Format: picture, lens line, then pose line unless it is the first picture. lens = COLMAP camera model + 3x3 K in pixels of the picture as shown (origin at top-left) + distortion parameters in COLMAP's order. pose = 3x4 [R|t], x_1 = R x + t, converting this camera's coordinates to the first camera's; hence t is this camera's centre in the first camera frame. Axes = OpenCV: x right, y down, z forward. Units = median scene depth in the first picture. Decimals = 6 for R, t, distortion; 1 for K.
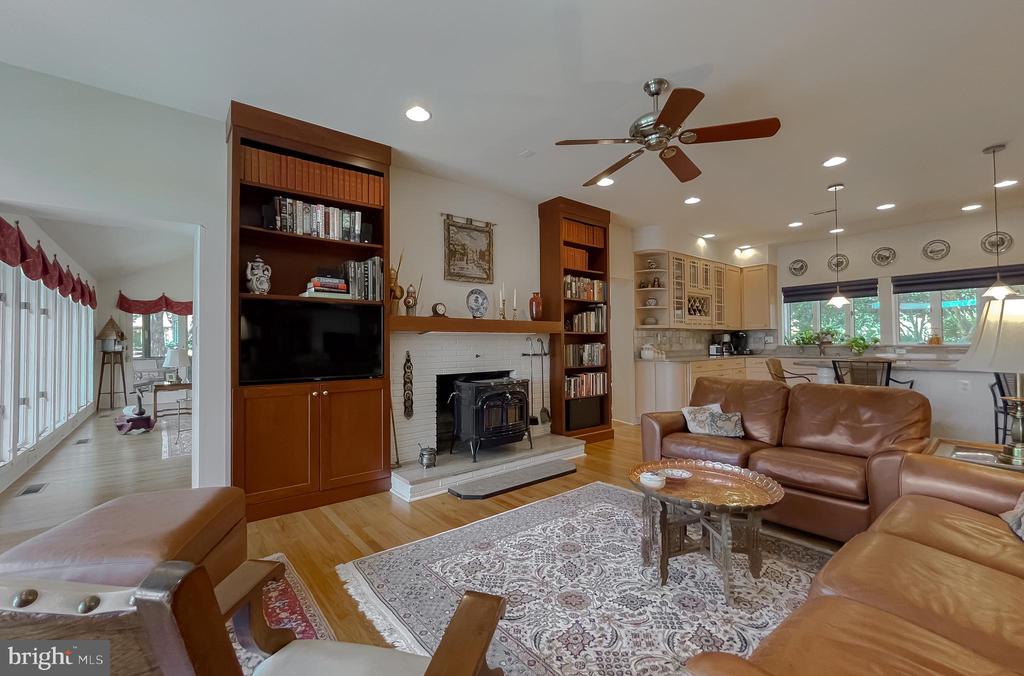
lens RADIAL K [[424.9, 0, 507.5], [0, 424.9, 337.2], [0, 0, 1]] dist [-0.000950, 0.000089]
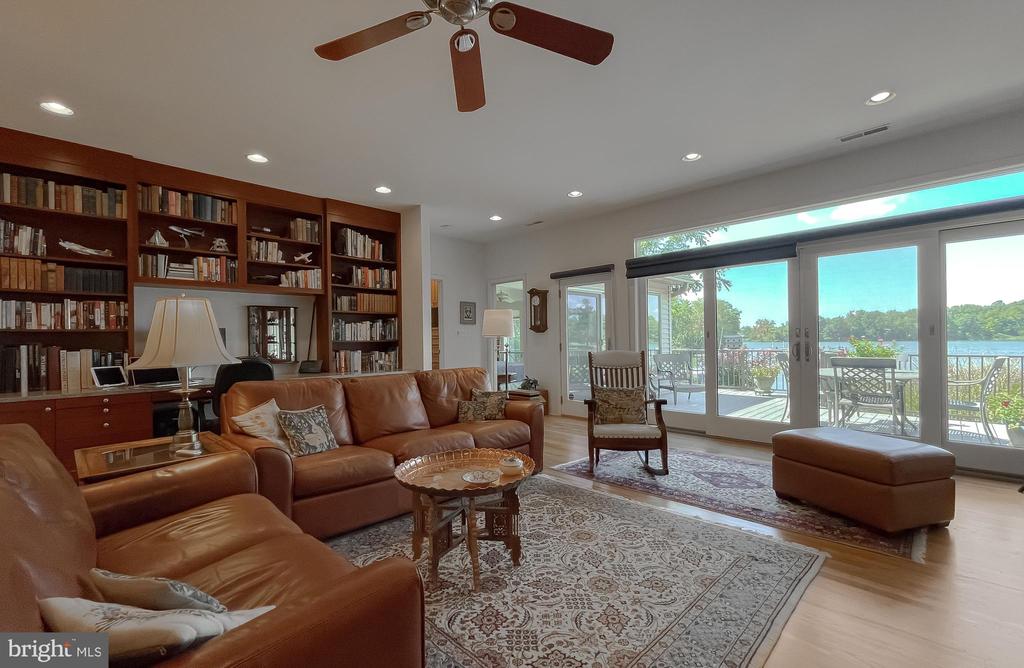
lens RADIAL K [[441.4, 0, 502.2], [0, 441.4, 334.3], [0, 0, 1]] dist [-0.000649, 0.000006]
pose [[-0.995821, 0.020967, -0.088888, 0.226251], [0.024028, 0.999149, -0.033516, 0.026385], [0.088110, -0.035512, -0.995478, 1.039261]]
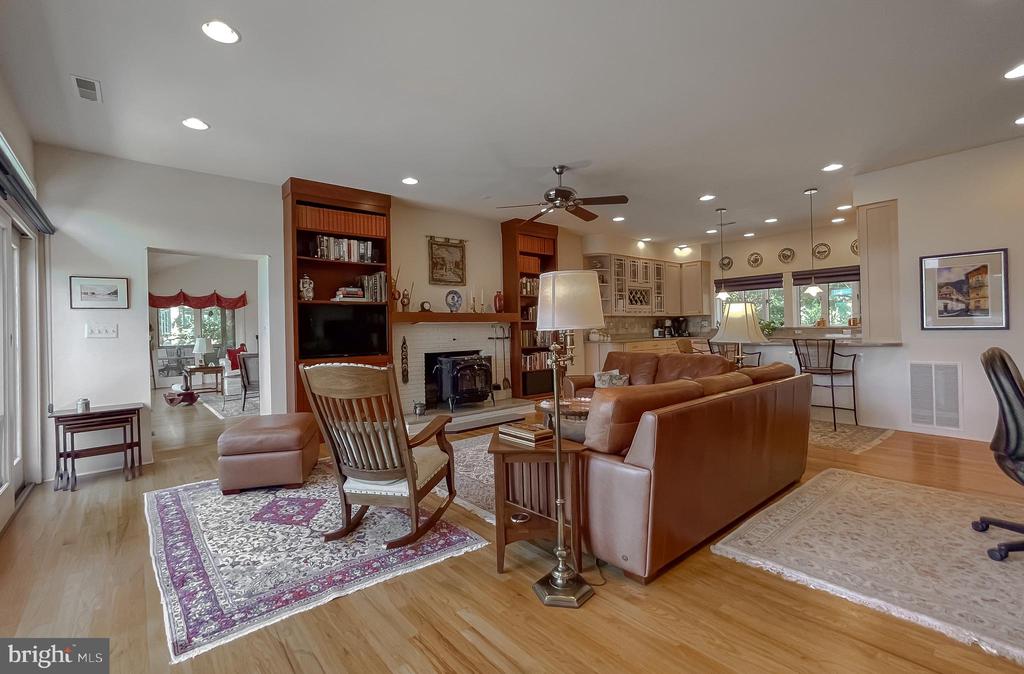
lens RADIAL K [[452.1, 0, 508.2], [0, 452.1, 328.6], [0, 0, 1]] dist [0.015789, 0.000016]
pose [[0.999612, -0.012786, 0.024757, 0.066477], [0.012460, 0.999835, 0.013255, -0.008147], [-0.024923, -0.012941, 0.999606, -0.455269]]
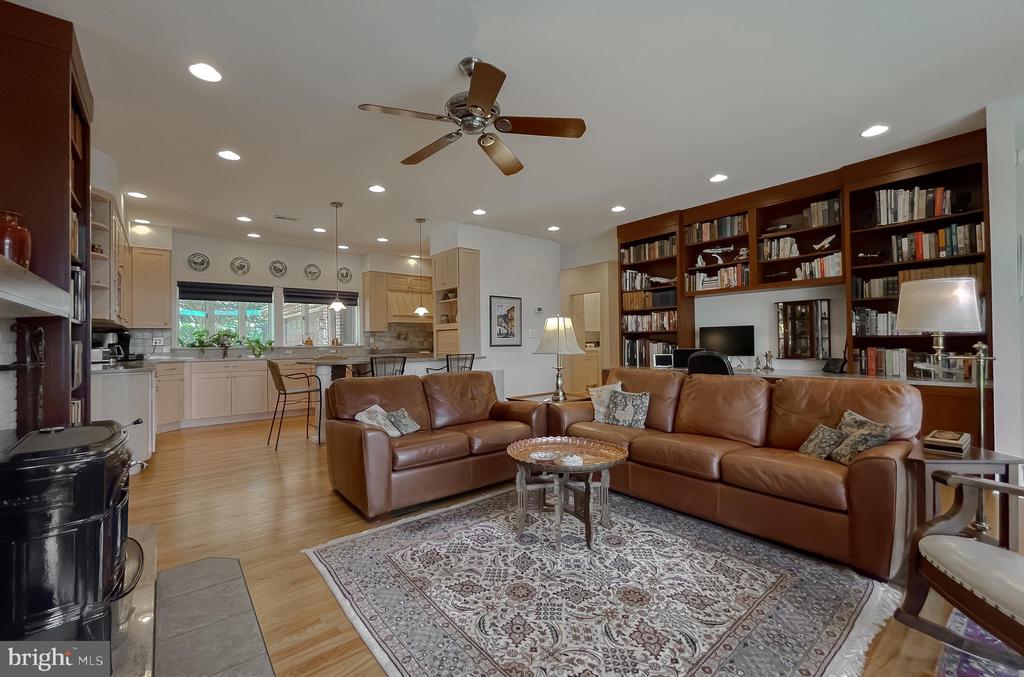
lens RADIAL K [[424.9, 0, 507.5], [0, 424.9, 337.7], [0, 0, 1]] dist [-0.000950, 0.000089]
pose [[-0.003698, 0.018938, 0.999814, -0.375887], [-0.005369, 0.999806, -0.018958, 0.019345], [-0.999979, -0.005438, -0.003595, 0.584898]]
